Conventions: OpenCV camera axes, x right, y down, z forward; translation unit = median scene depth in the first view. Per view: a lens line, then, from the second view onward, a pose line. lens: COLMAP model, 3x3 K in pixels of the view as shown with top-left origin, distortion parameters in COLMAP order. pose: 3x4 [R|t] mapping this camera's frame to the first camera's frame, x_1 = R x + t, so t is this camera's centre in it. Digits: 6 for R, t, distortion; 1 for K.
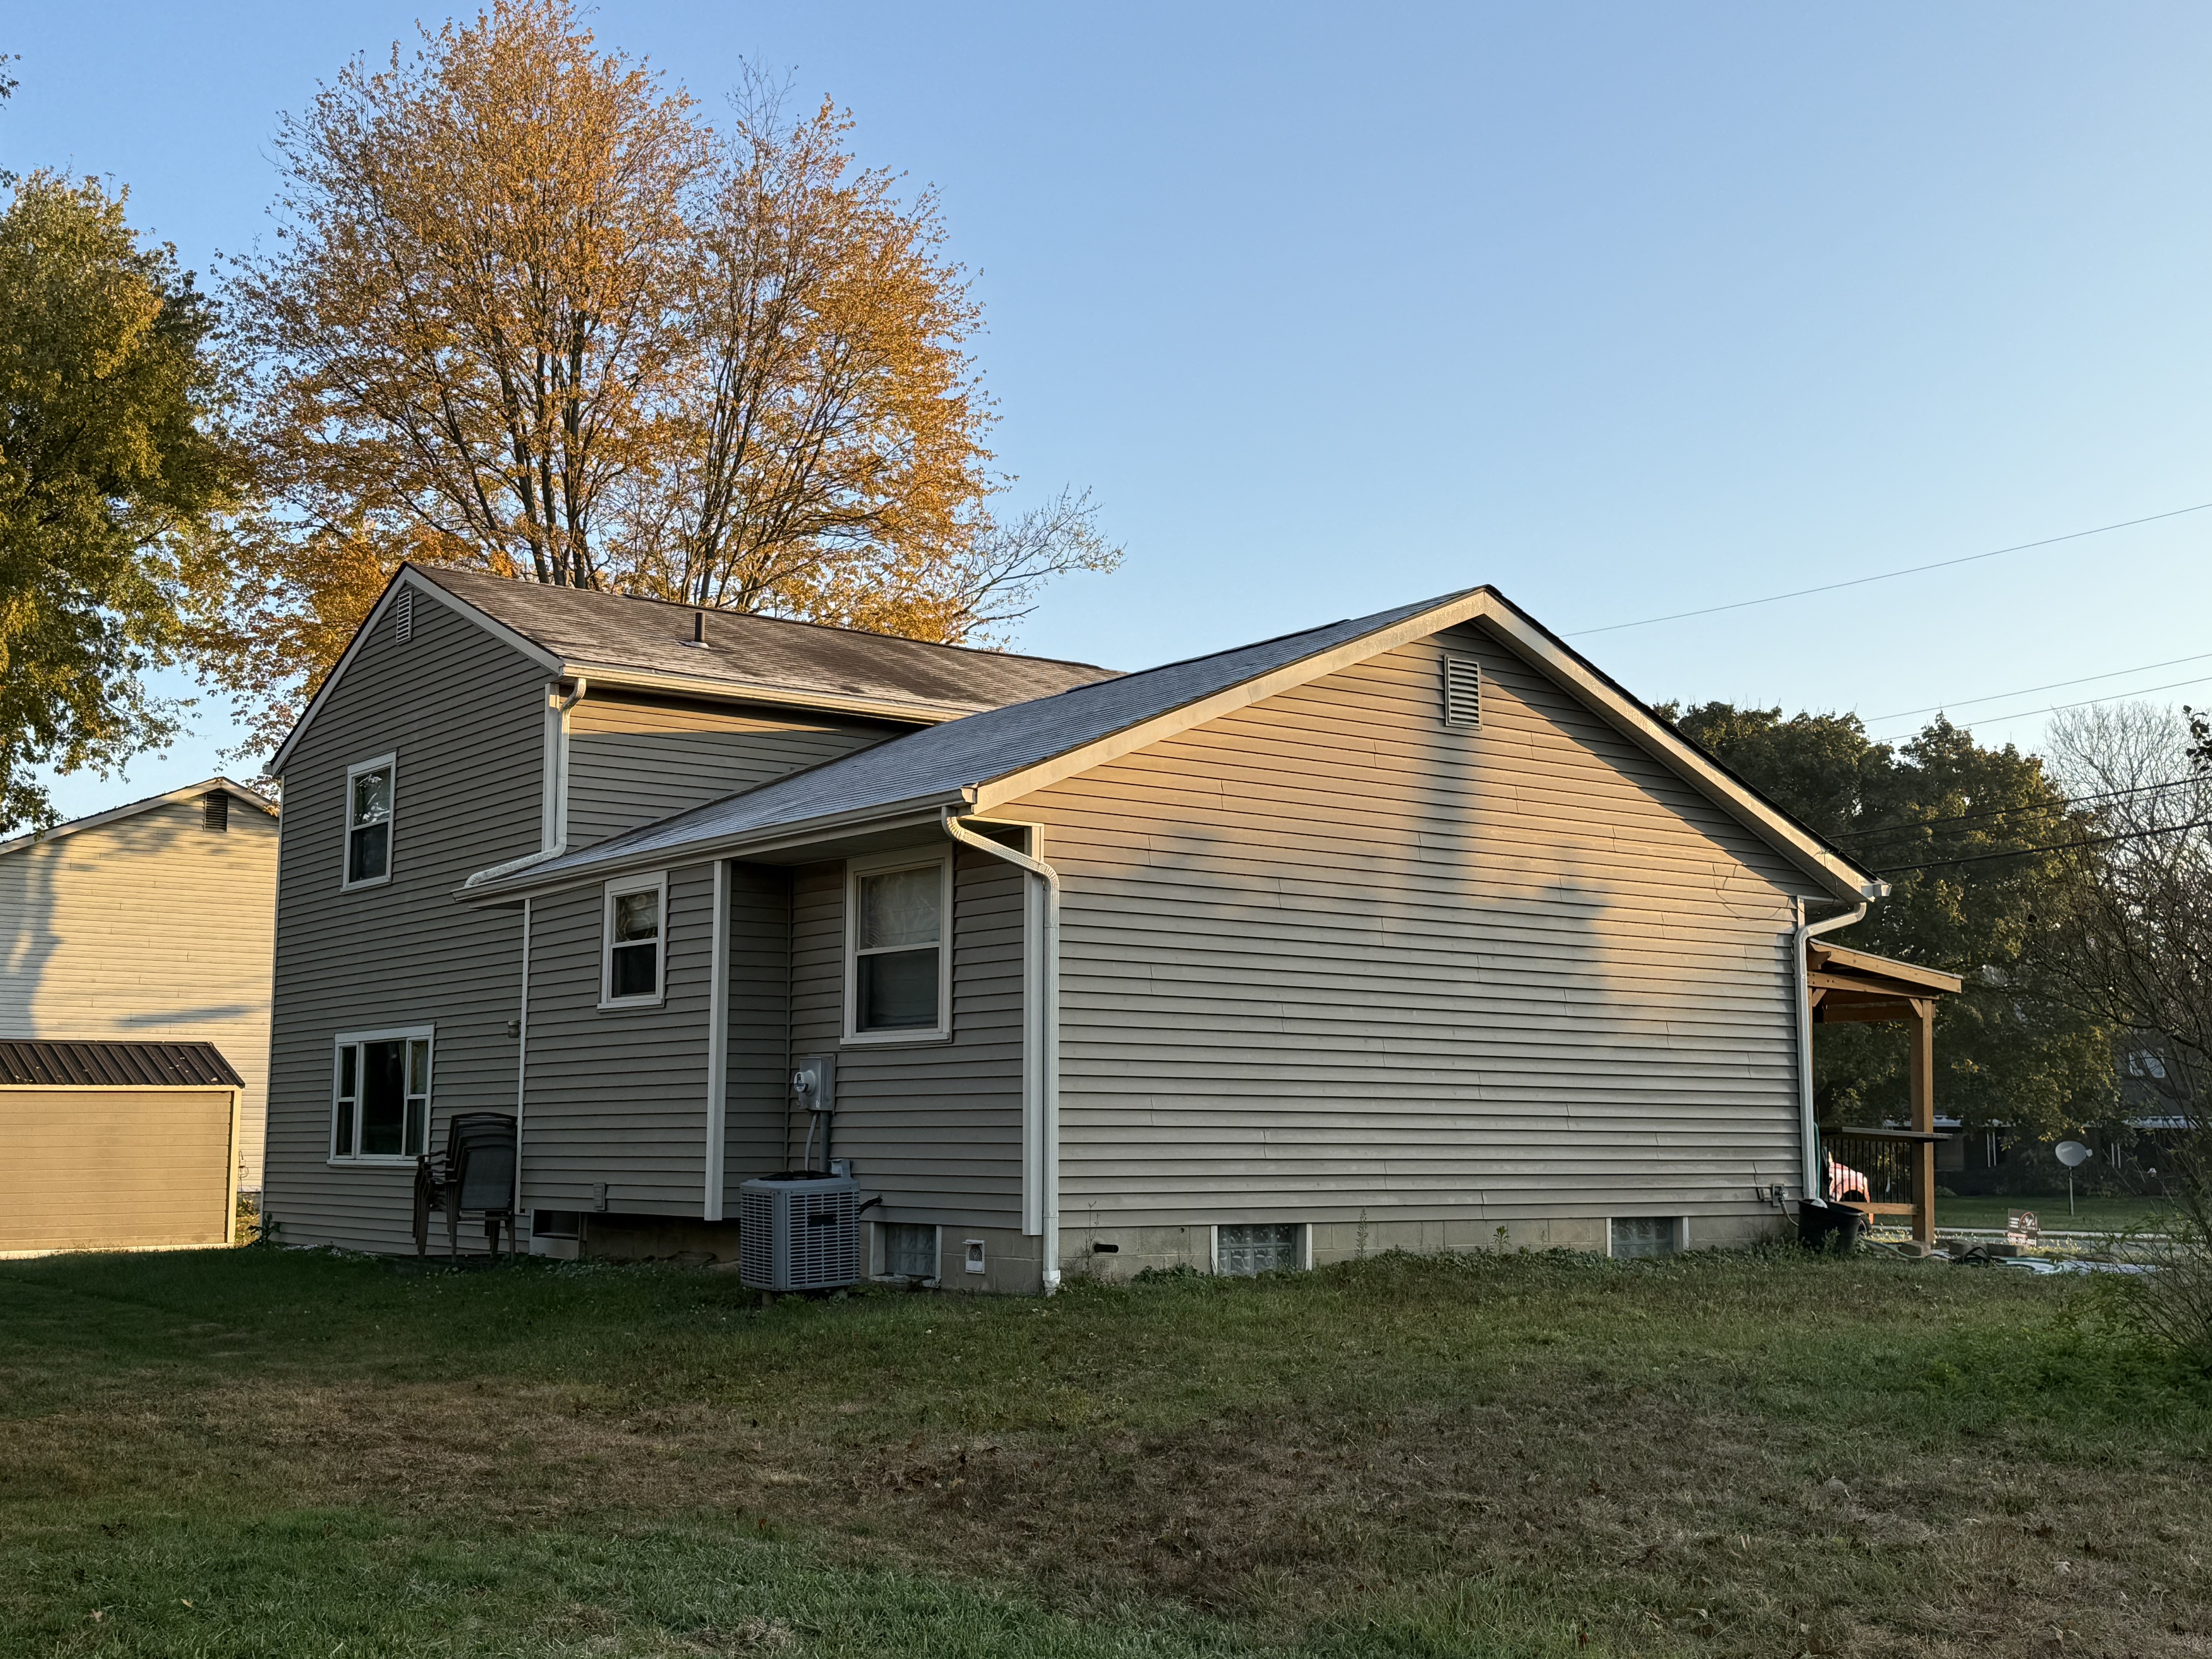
lens RADIAL K [[2415.6, 0, 1106.0], [0, 2415.6, 829.5], [0, 0, 1]] dist [0.129291, -0.016012]
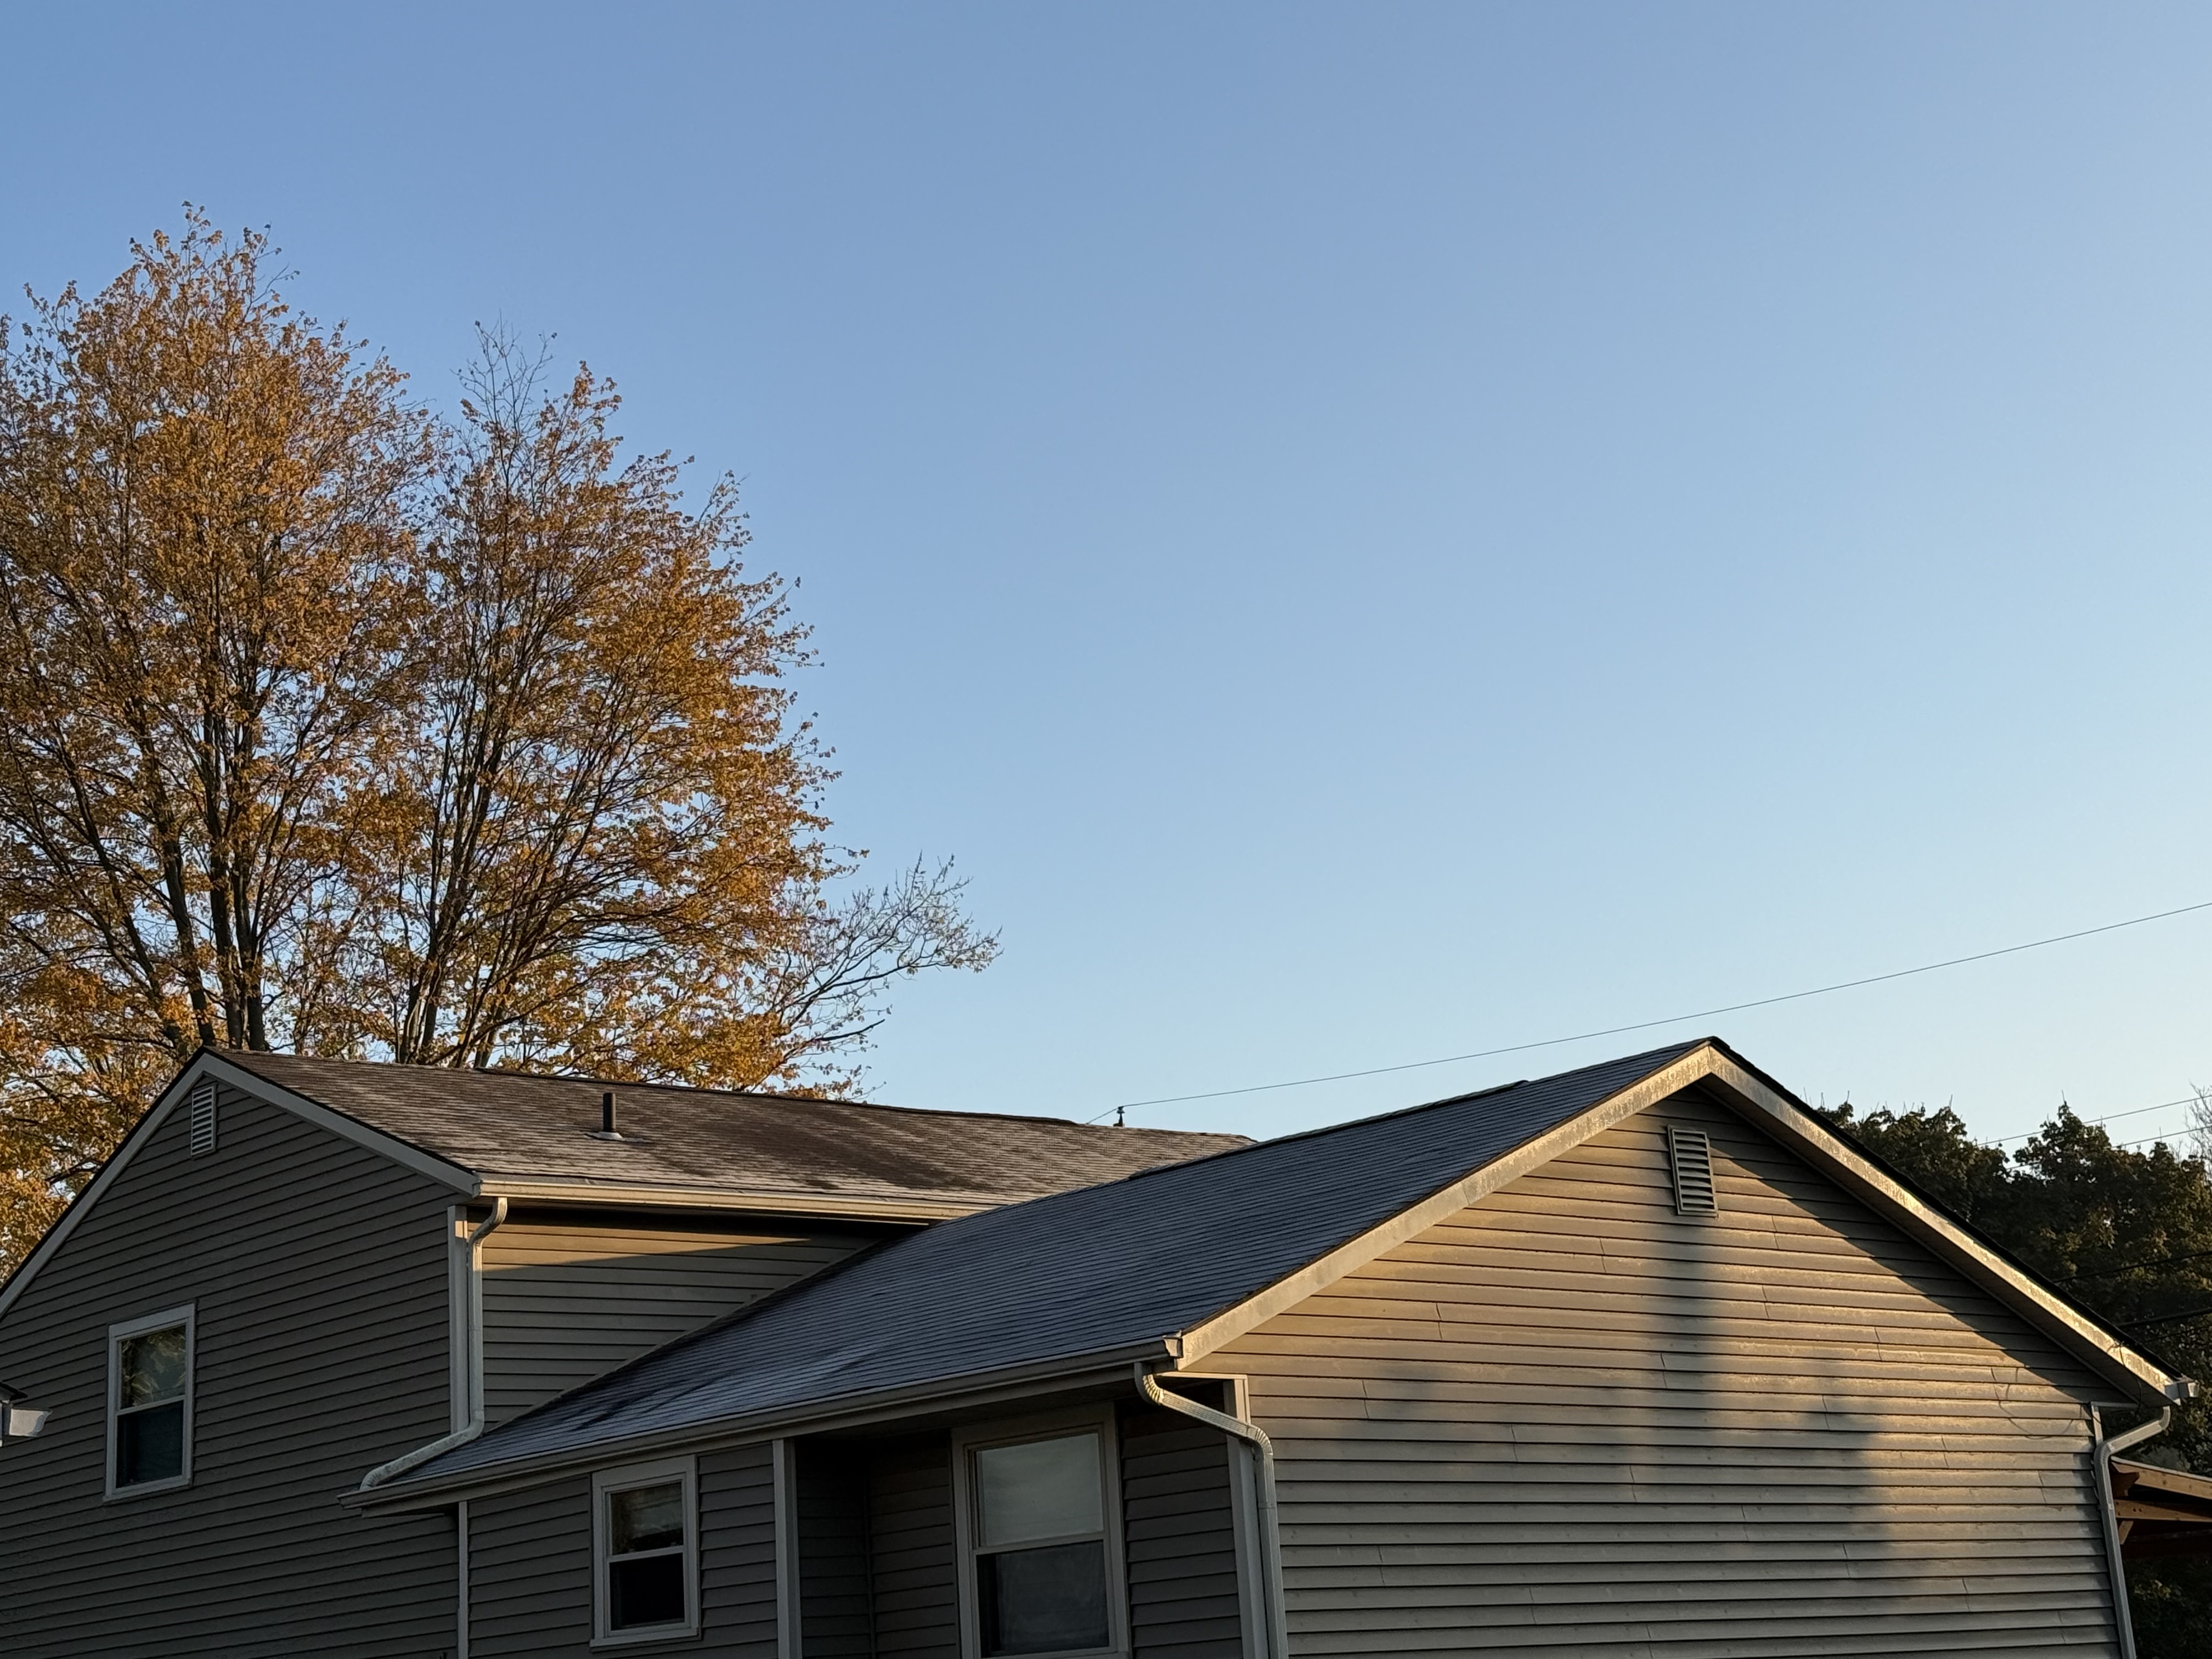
lens RADIAL K [[3508.9, 0, 1108.5], [0, 3508.9, 752.3], [0, 0, 1]] dist [0.168301, -0.229583]
pose [[0.994086, -0.039908, 0.100997, -0.123117], [0.054482, 0.987793, -0.145934, -0.025861], [-0.093940, 0.150574, 0.984125, -0.122706]]
